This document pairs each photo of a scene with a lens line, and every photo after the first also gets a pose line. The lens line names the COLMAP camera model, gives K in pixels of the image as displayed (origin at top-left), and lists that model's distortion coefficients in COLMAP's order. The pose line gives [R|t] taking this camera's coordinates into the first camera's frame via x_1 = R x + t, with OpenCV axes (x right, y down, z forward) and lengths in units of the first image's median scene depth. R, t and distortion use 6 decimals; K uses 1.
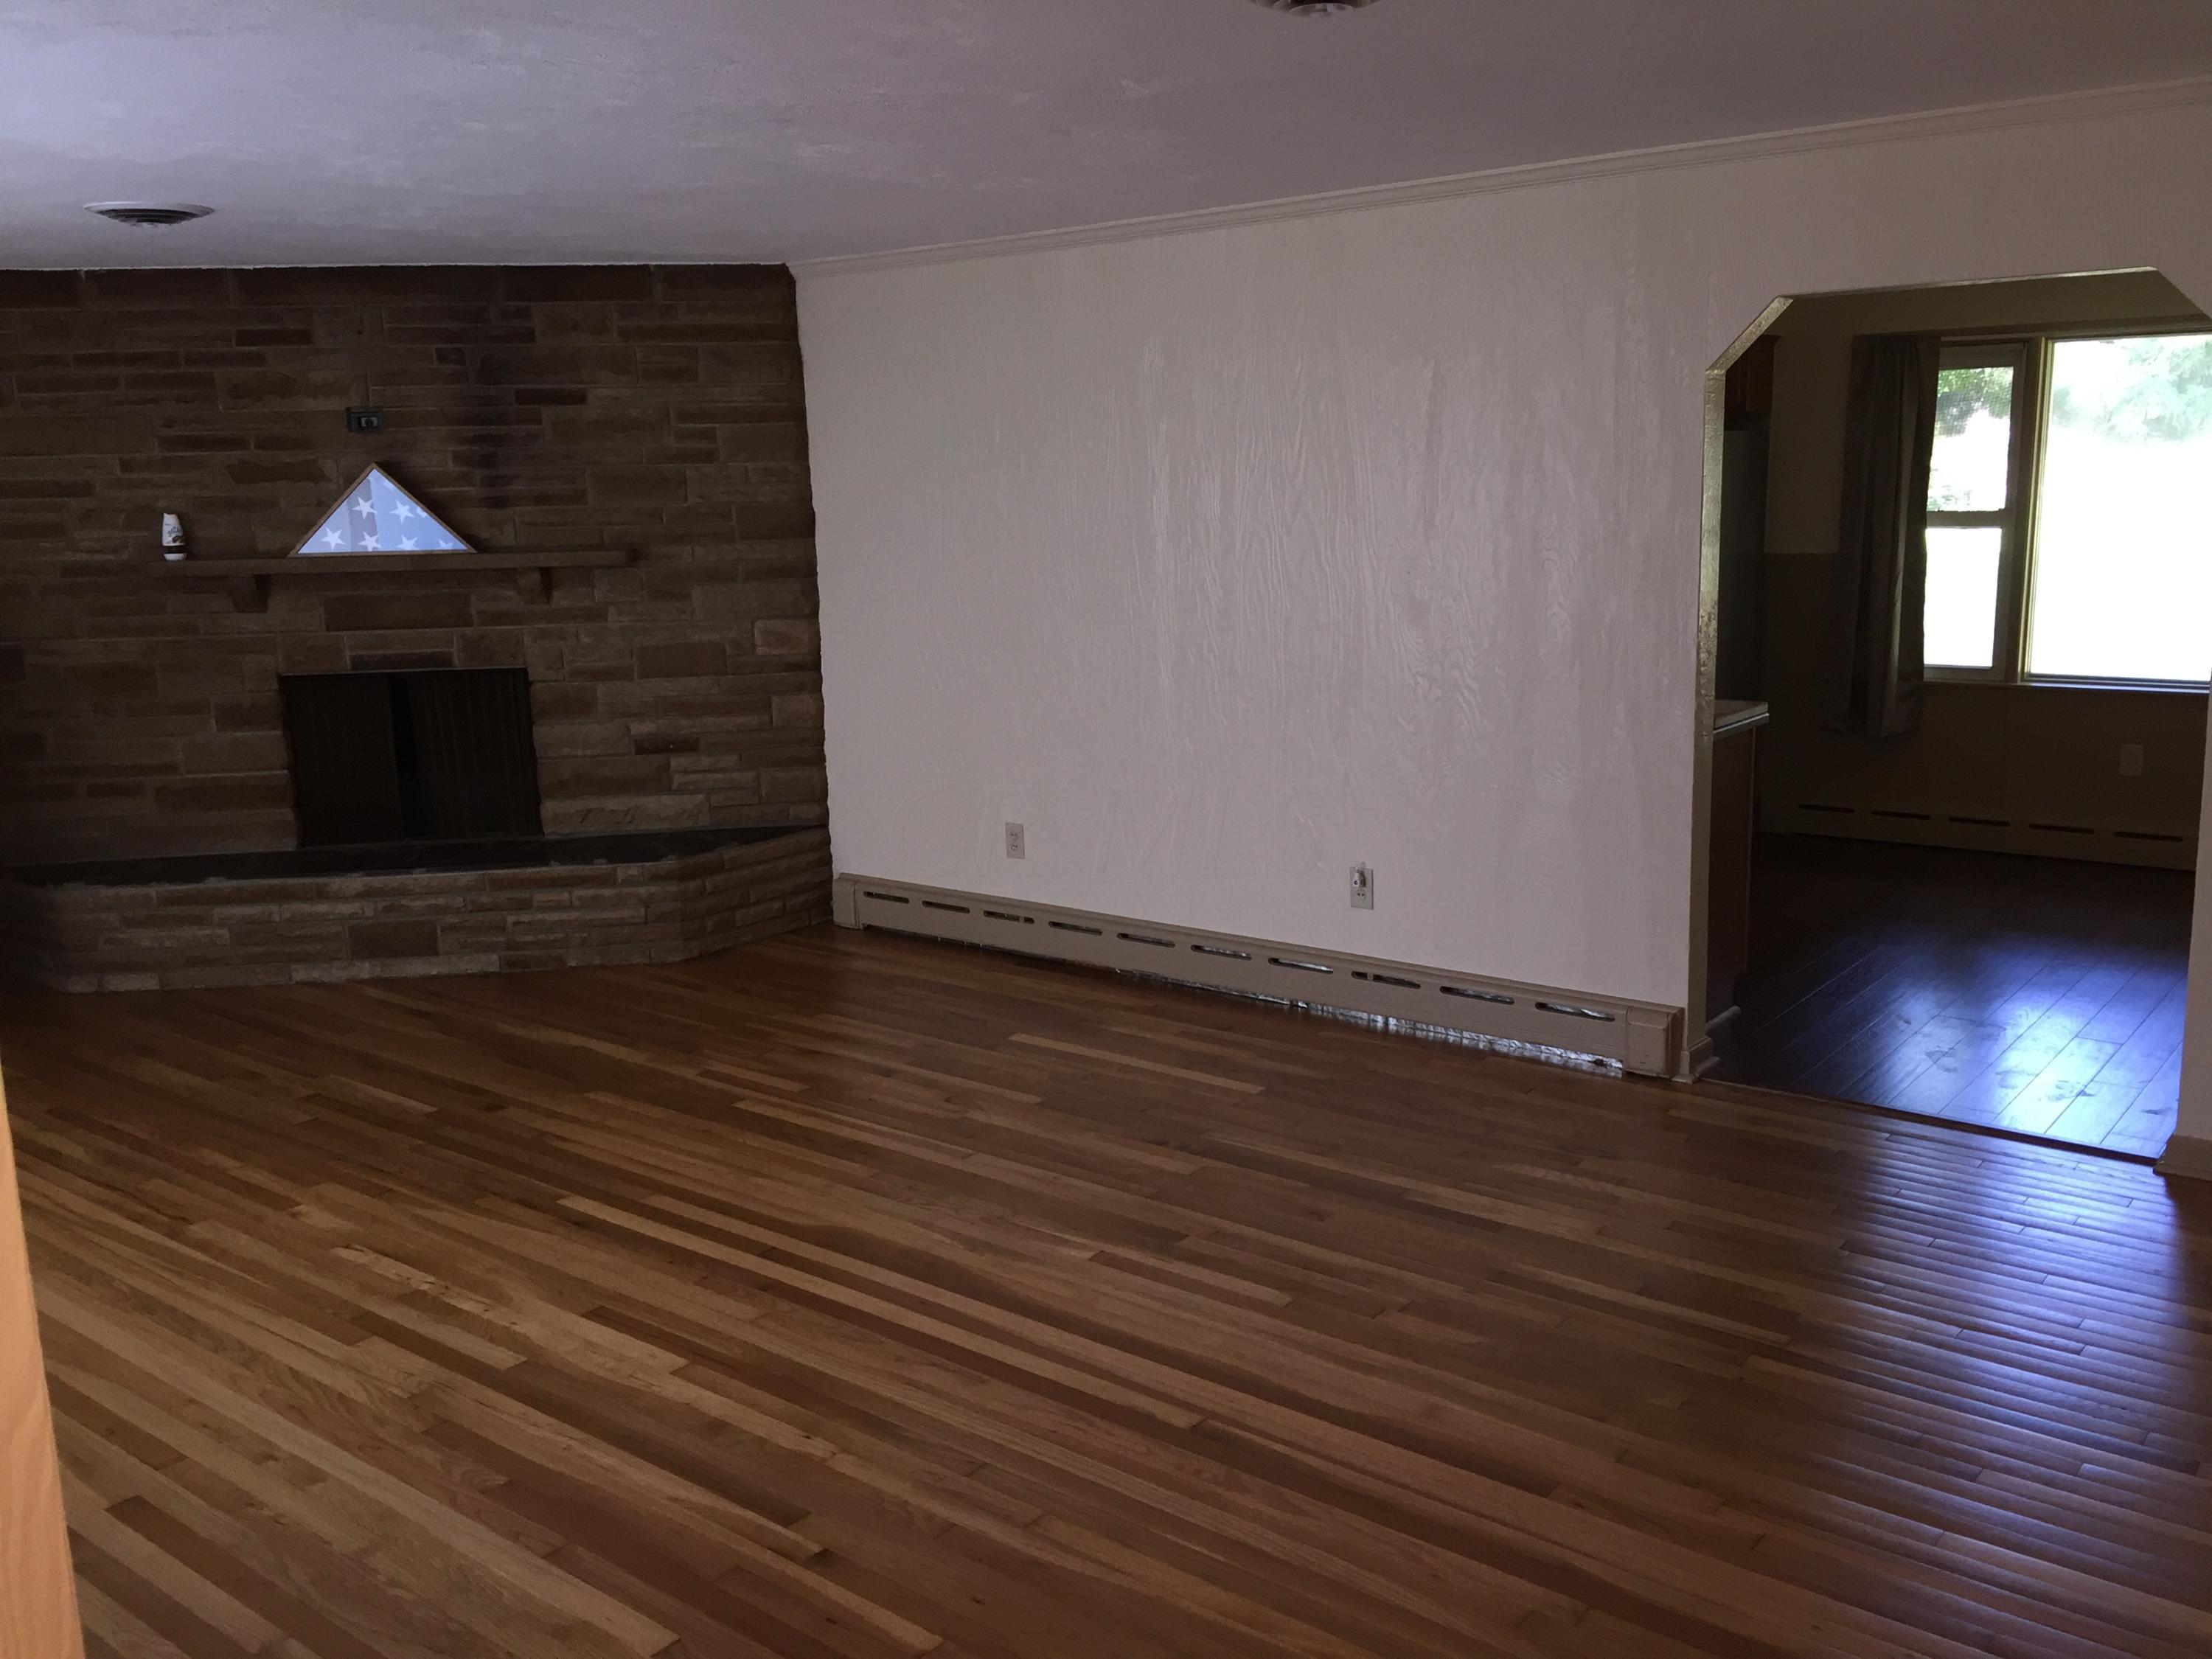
lens RADIAL K [[1861.7, 0, 1110.7], [0, 1861.7, 821.0], [0, 0, 1]] dist [0.080178, -0.088678]
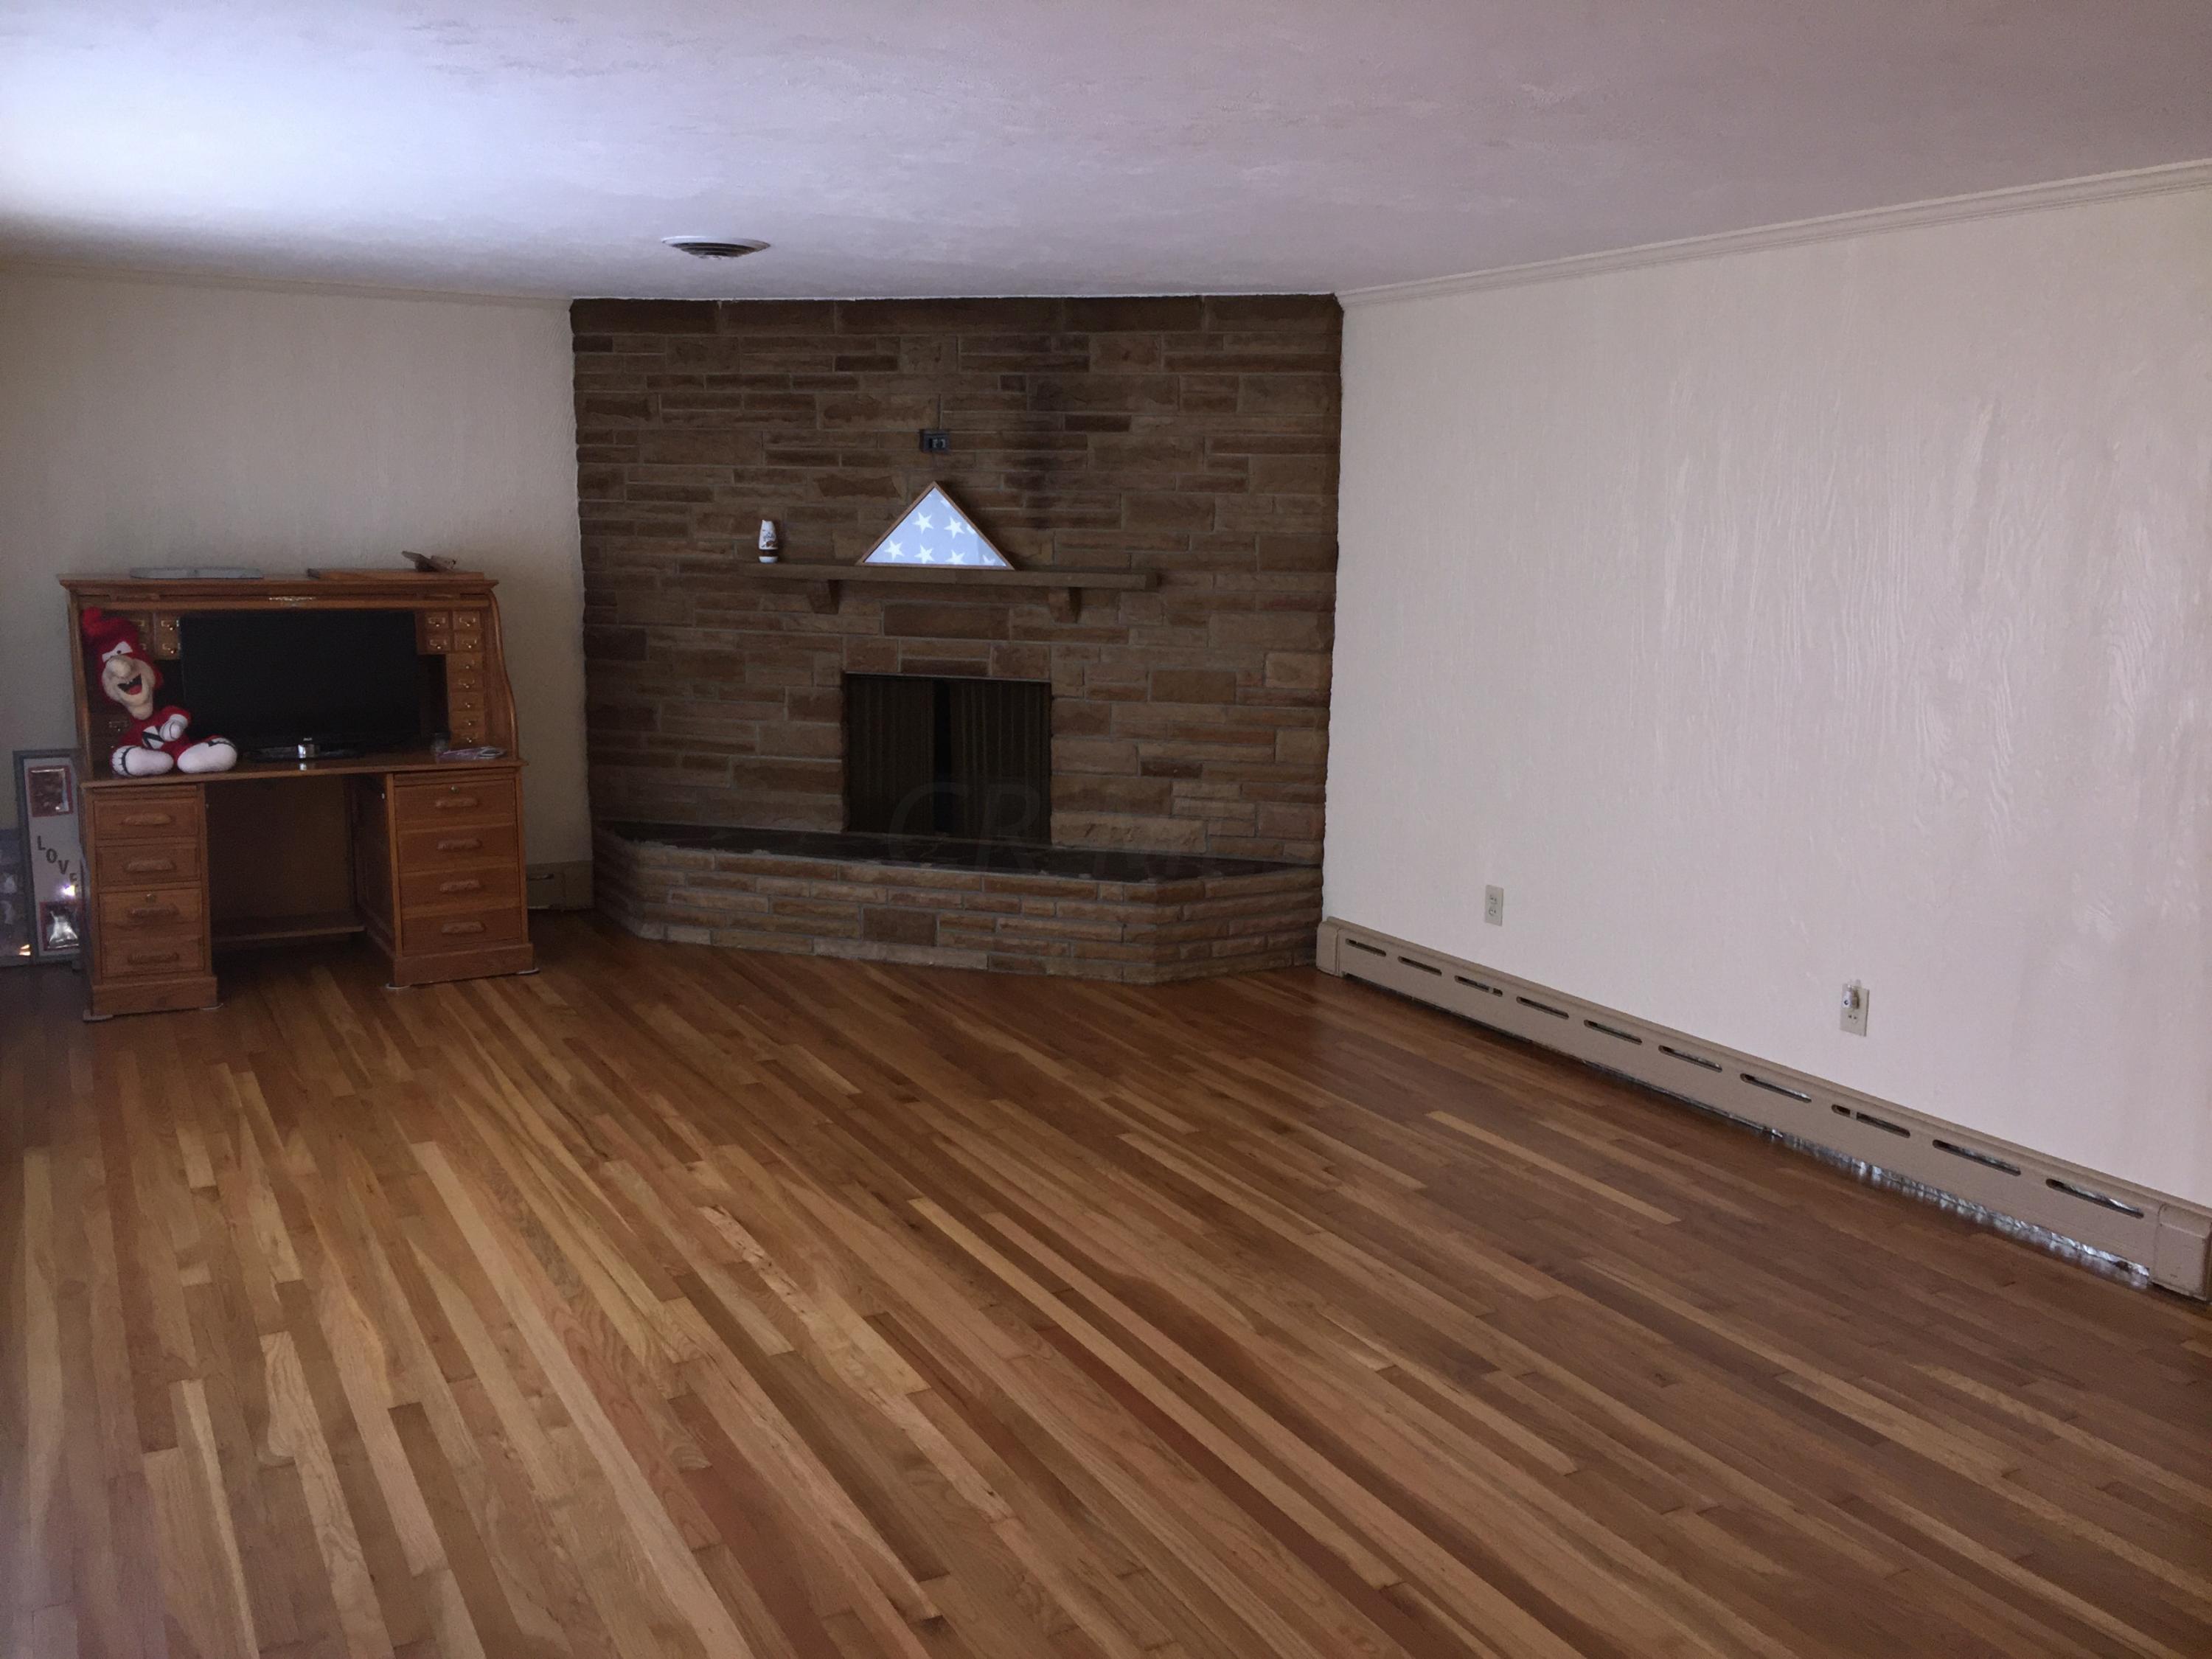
lens RADIAL K [[1861.7, 0, 1110.7], [0, 1861.7, 821.0], [0, 0, 1]] dist [0.080178, -0.088678]
pose [[0.925507, 0.104953, -0.363897, 0.108474], [-0.111647, 0.993744, 0.002655, -0.012677], [0.361899, 0.038171, 0.931435, 0.056950]]
